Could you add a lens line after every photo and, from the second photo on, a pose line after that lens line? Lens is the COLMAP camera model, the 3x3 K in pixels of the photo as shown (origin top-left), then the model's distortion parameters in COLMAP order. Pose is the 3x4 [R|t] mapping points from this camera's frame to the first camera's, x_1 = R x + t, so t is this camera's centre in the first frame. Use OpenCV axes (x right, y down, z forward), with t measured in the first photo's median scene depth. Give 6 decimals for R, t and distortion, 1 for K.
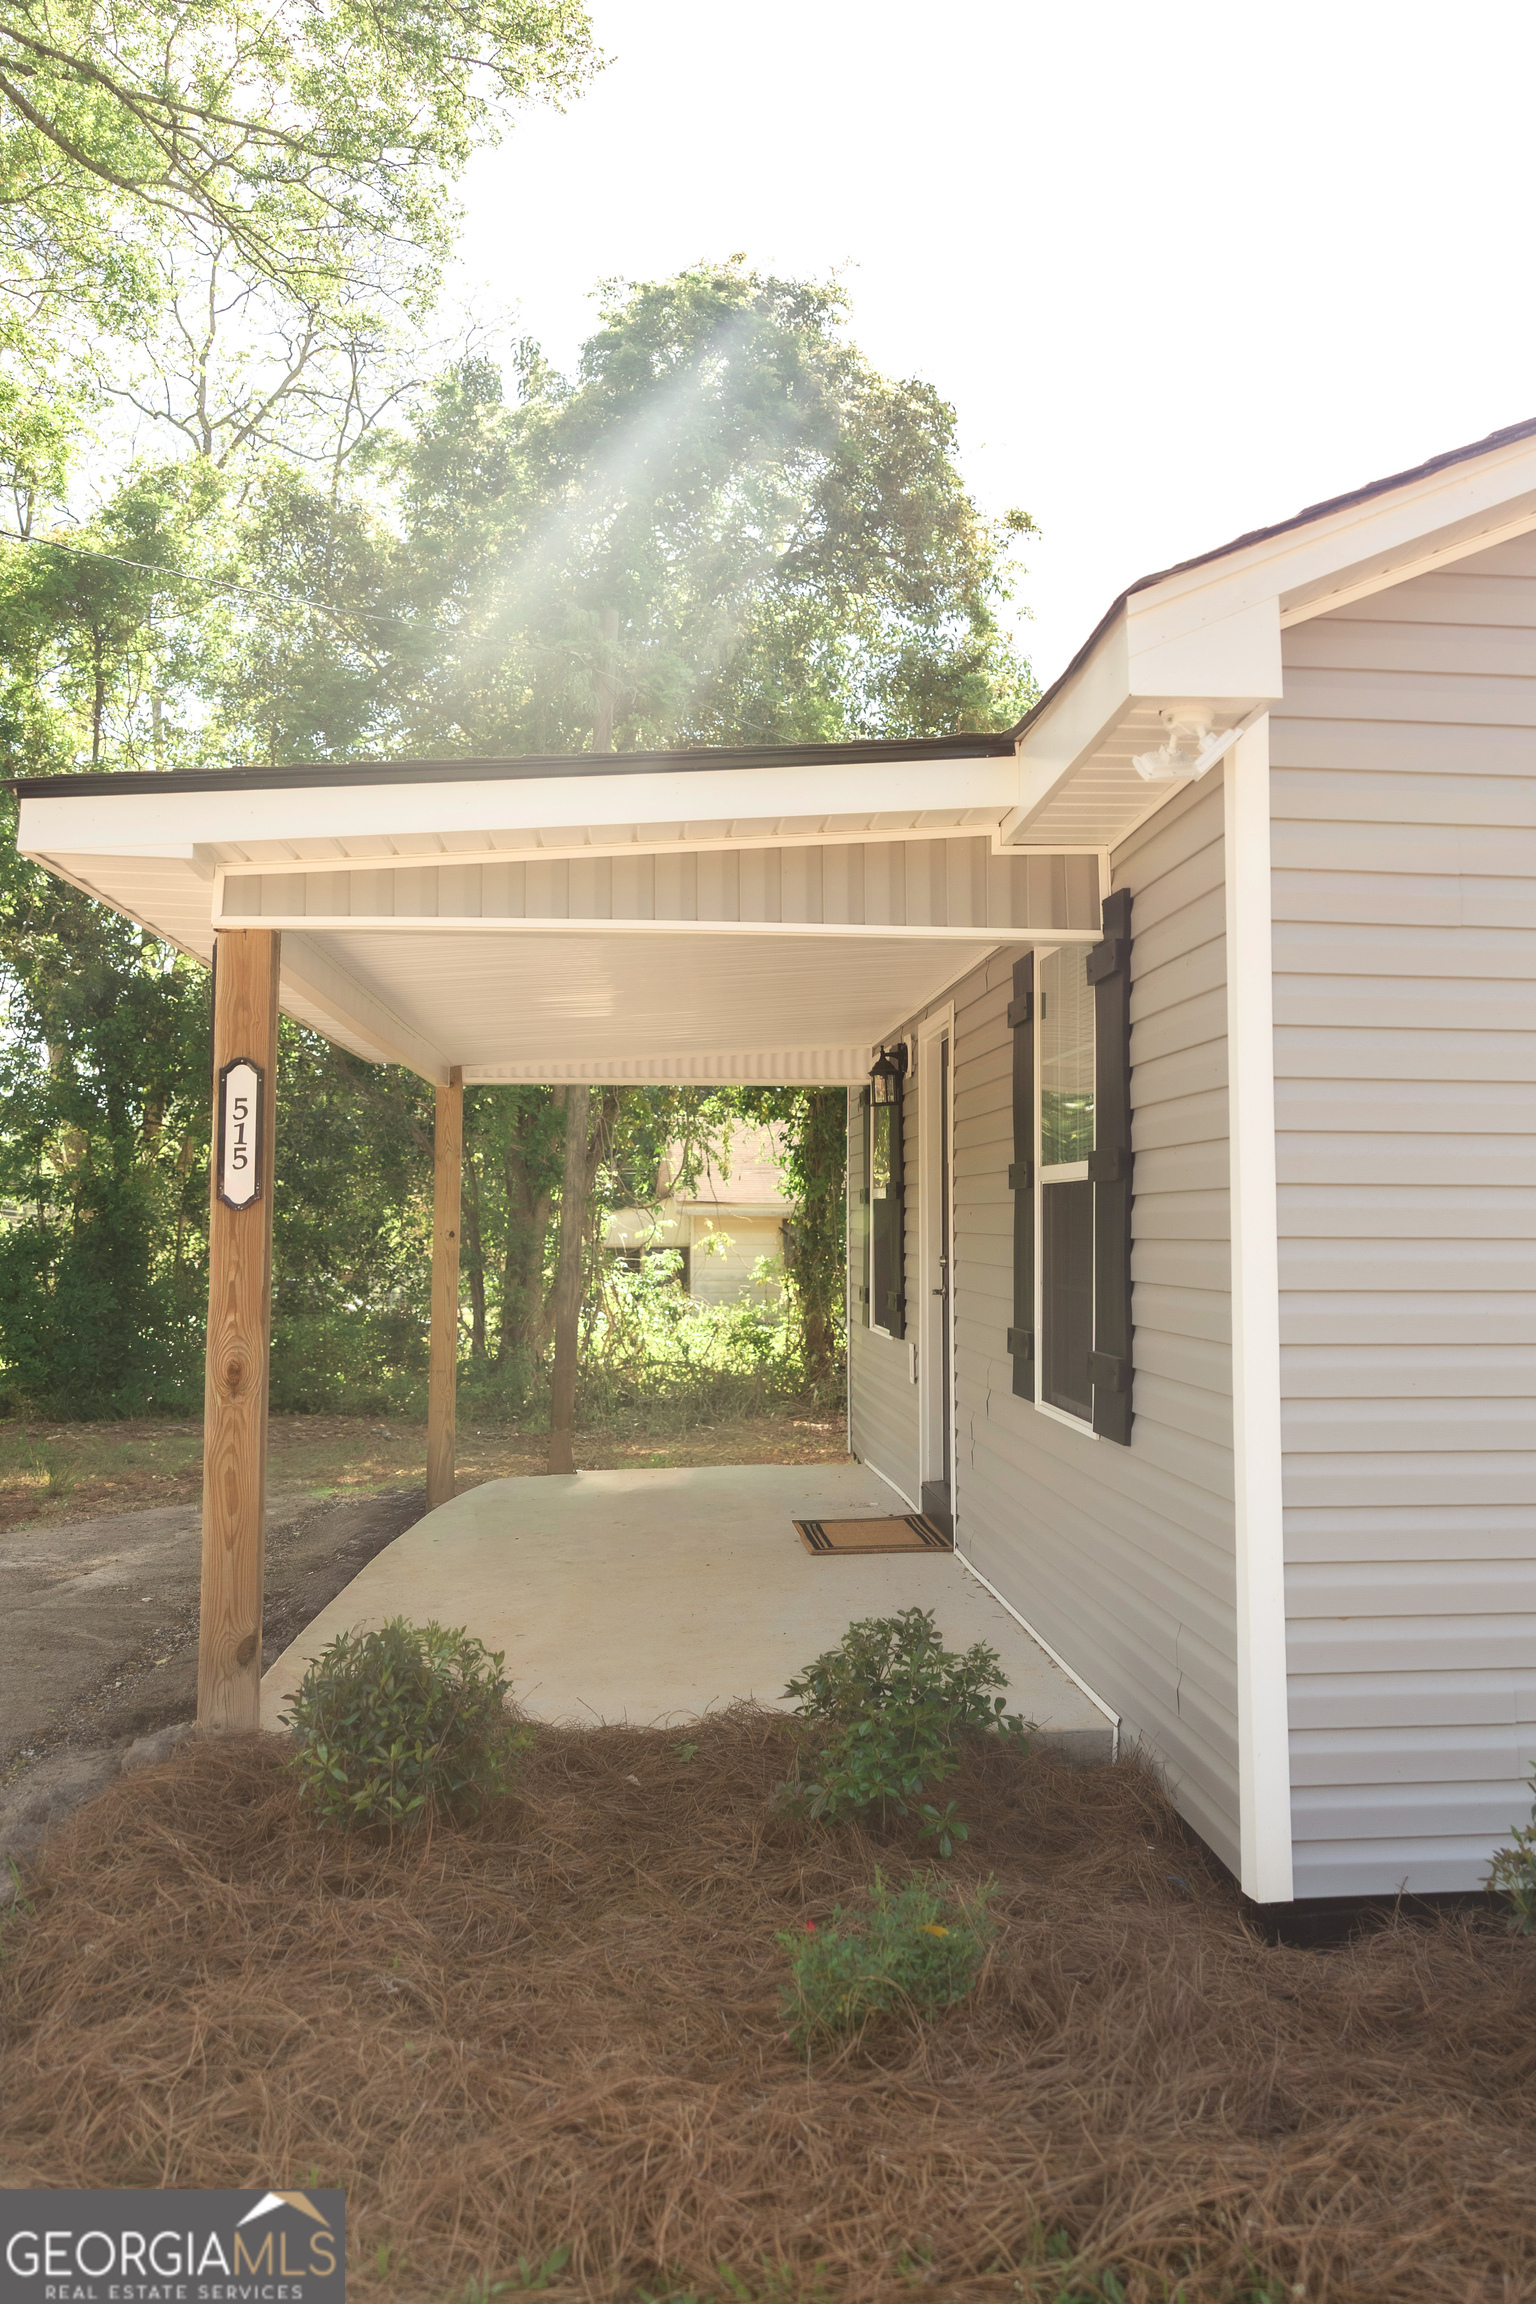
lens RADIAL K [[1998.8, 0, 888.4], [0, 1998.8, 1059.5], [0, 0, 1]] dist [0.052877, -0.047160]
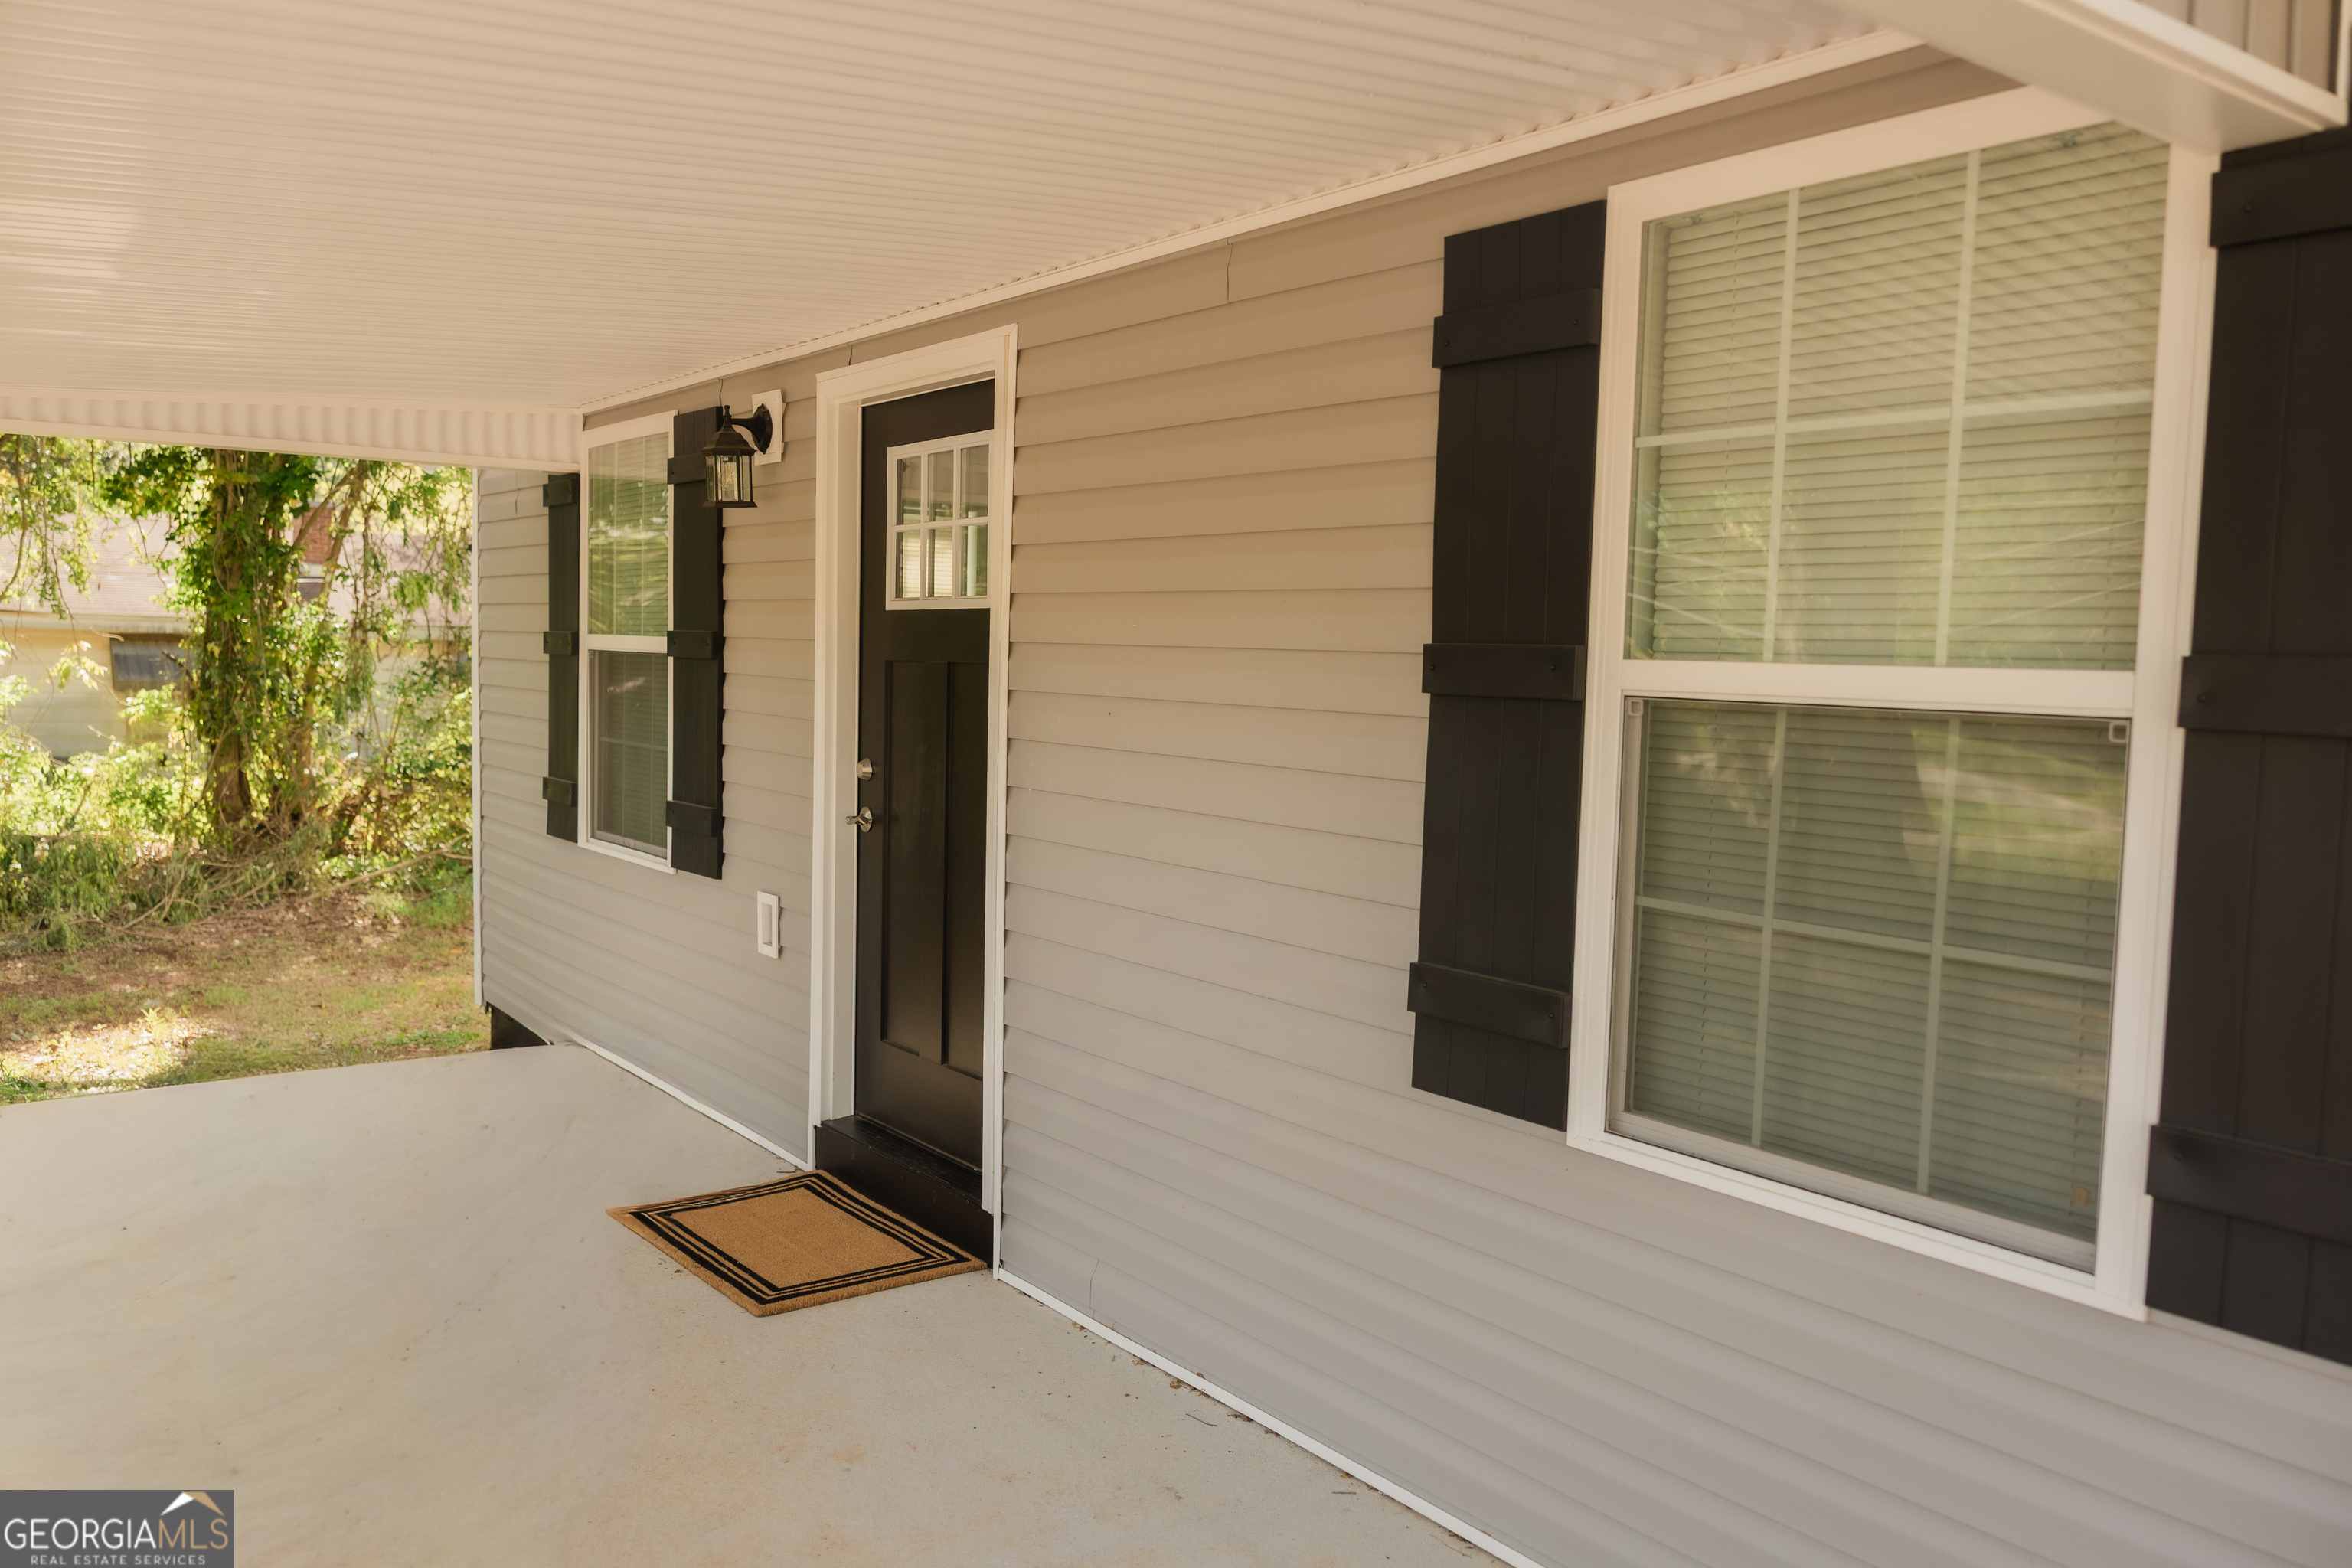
lens RADIAL K [[1825.3, 0, 1177.8], [0, 1825.3, 776.0], [0, 0, 1]] dist [0.002969, 0.005644]
pose [[0.869637, -0.014904, 0.493467, -0.079123], [-0.062051, 0.988318, 0.139203, 0.009290], [-0.489777, -0.151676, 0.858553, 0.227406]]
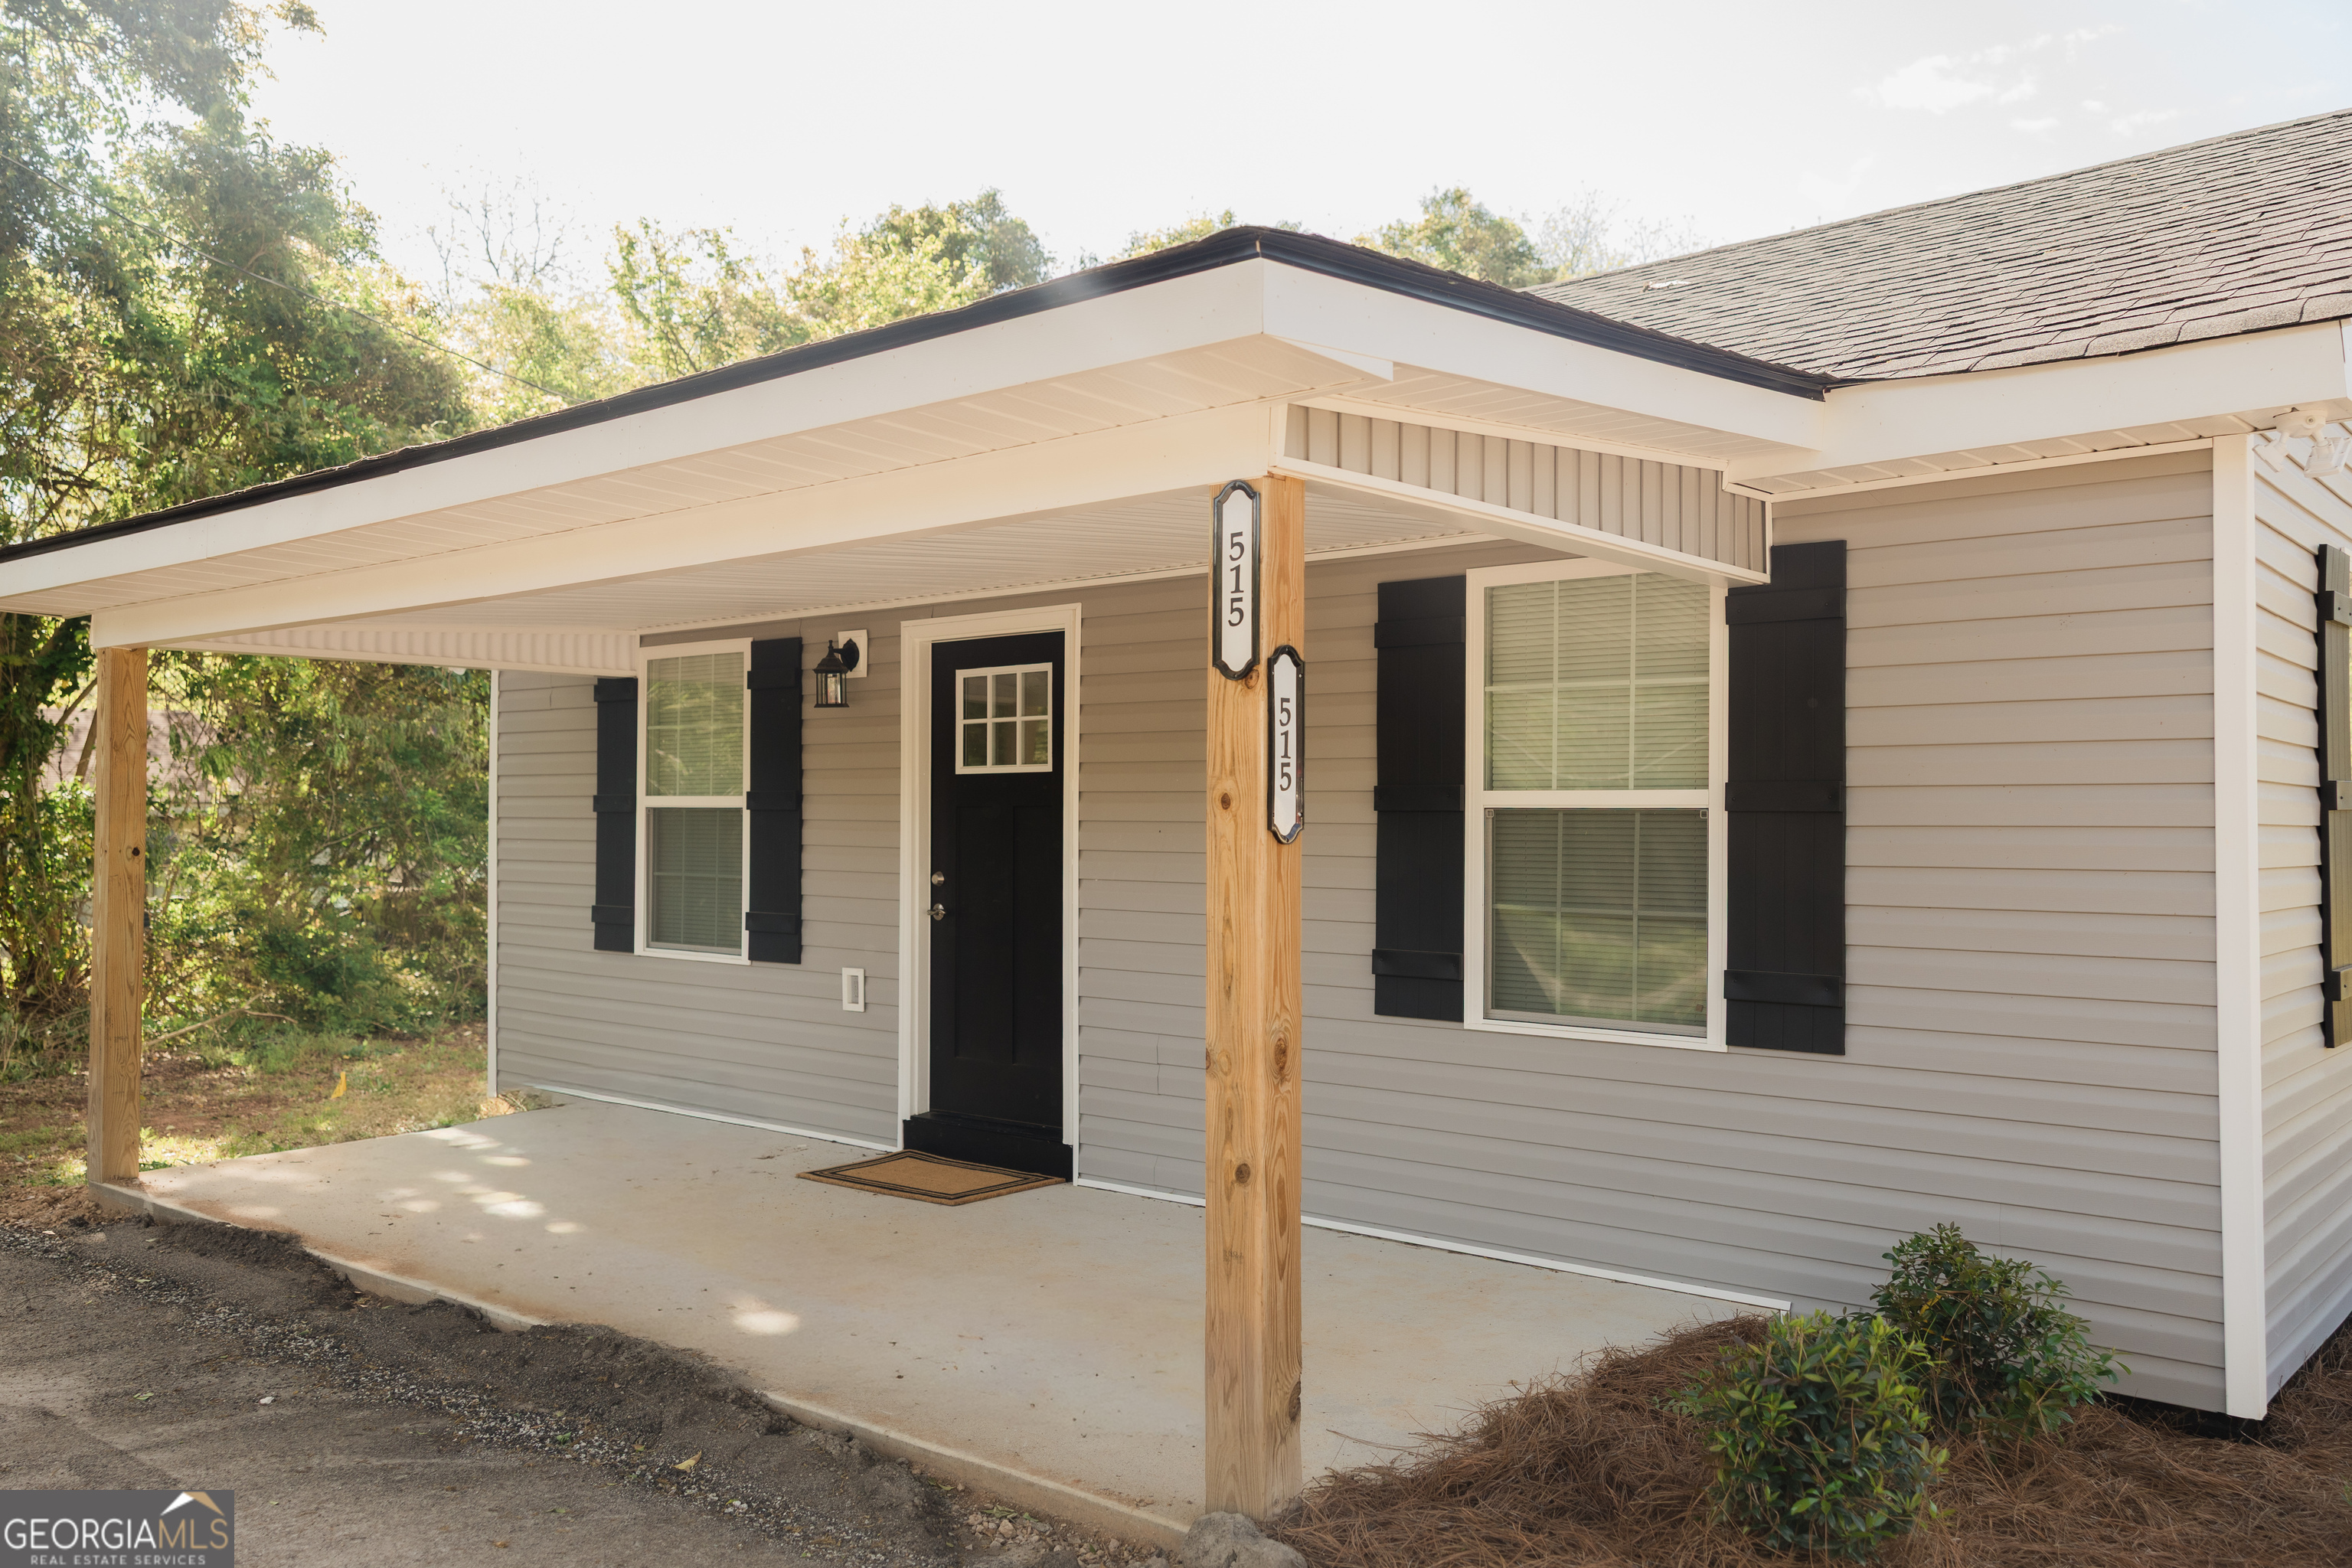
lens RADIAL K [[1879.4, 0, 1189.8], [0, 1879.4, 788.6], [0, 0, 1]] dist [0.005645, 0.000642]
pose [[0.735814, 0.012163, 0.677075, -0.229394], [-0.057580, 0.997342, 0.044658, 0.006465], [-0.674732, -0.071846, 0.734558, 0.135909]]
